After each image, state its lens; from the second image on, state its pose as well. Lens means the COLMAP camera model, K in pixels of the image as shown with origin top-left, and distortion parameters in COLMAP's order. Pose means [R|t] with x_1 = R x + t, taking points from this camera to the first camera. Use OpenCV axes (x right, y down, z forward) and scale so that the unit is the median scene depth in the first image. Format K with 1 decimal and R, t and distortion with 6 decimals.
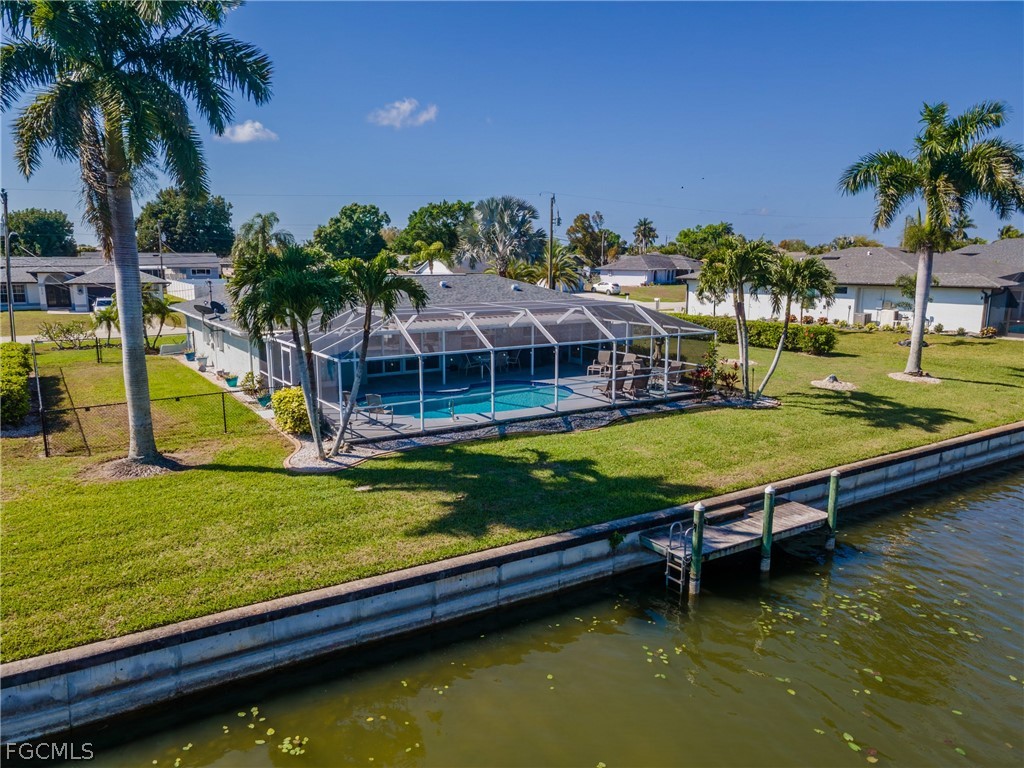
lens RADIAL K [[736.0, 0, 509.7], [0, 736.0, 383.9], [0, 0, 1]] dist [-0.002664, 0.000599]
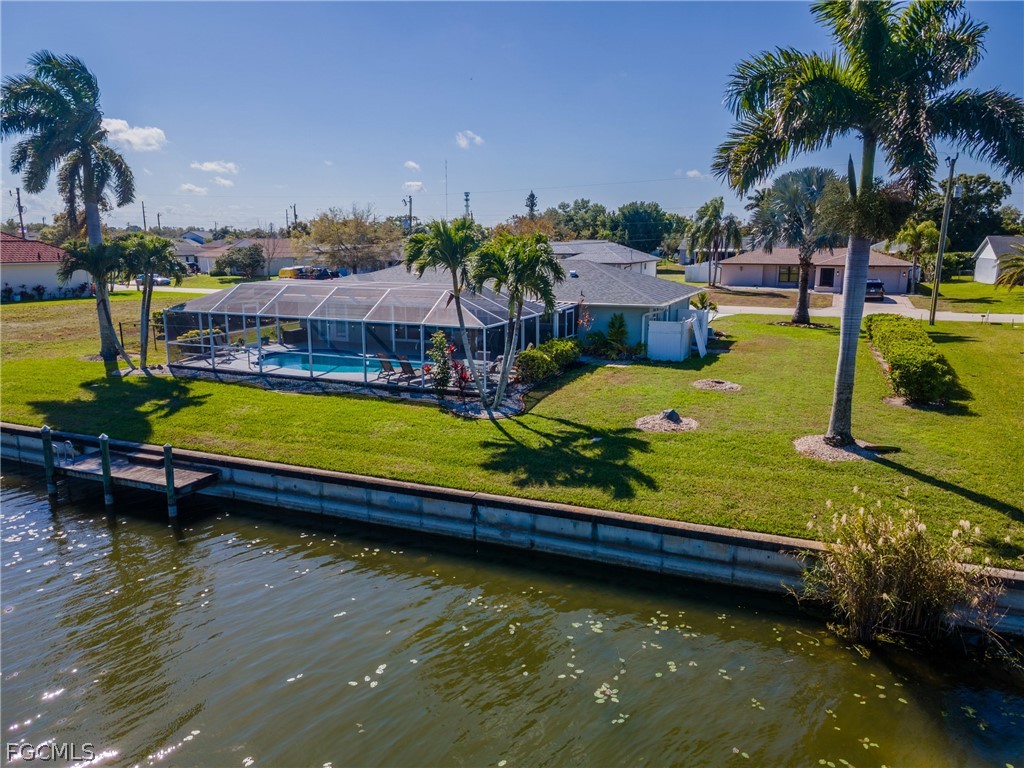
lens RADIAL K [[736.0, 0, 510.0], [0, 736.0, 386.7], [0, 0, 1]] dist [-0.002664, 0.000599]
pose [[0.578197, 0.163537, -0.799340, 1.232878], [-0.146904, 0.984562, 0.095169, -0.103616], [0.802563, 0.062400, 0.593295, 0.612983]]
